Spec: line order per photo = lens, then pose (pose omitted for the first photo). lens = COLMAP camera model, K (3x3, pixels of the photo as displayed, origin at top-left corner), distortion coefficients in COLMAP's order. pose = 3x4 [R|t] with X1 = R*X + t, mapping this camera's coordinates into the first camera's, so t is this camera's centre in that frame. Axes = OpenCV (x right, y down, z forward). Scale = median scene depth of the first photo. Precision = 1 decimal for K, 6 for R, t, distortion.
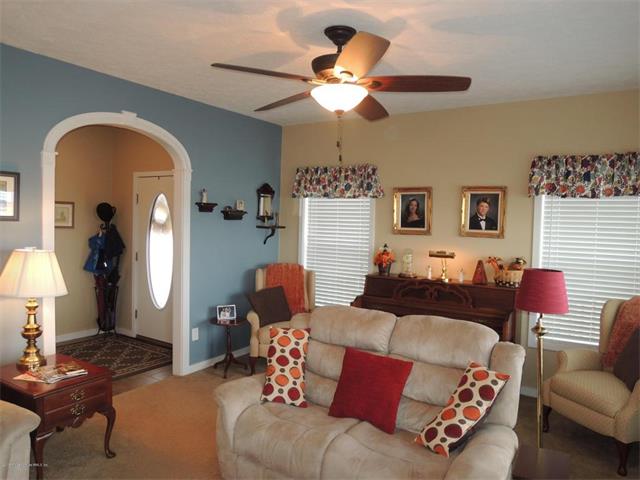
lens RADIAL K [[457.6, 0, 319.6], [0, 457.6, 240.3], [0, 0, 1]] dist [-0.023701, 0.004451]
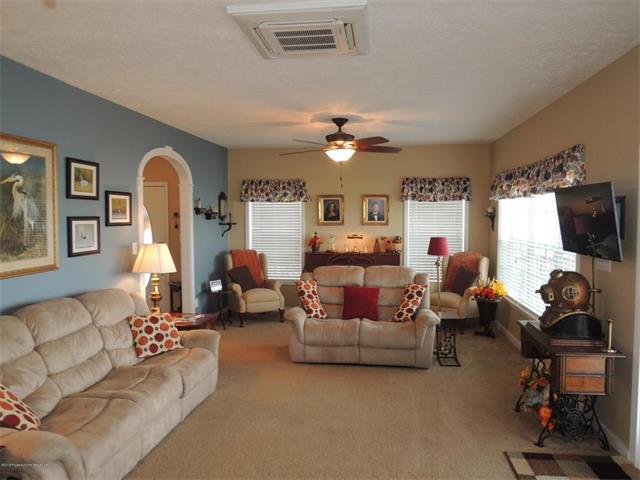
lens RADIAL K [[457.6, 0, 319.8], [0, 457.6, 242.2], [0, 0, 1]] dist [-0.023701, 0.004451]
pose [[0.910724, -0.052270, 0.409694, -0.519423], [0.043780, 0.998588, 0.030082, -0.003890], [-0.410688, -0.009460, 0.911727, -0.444466]]
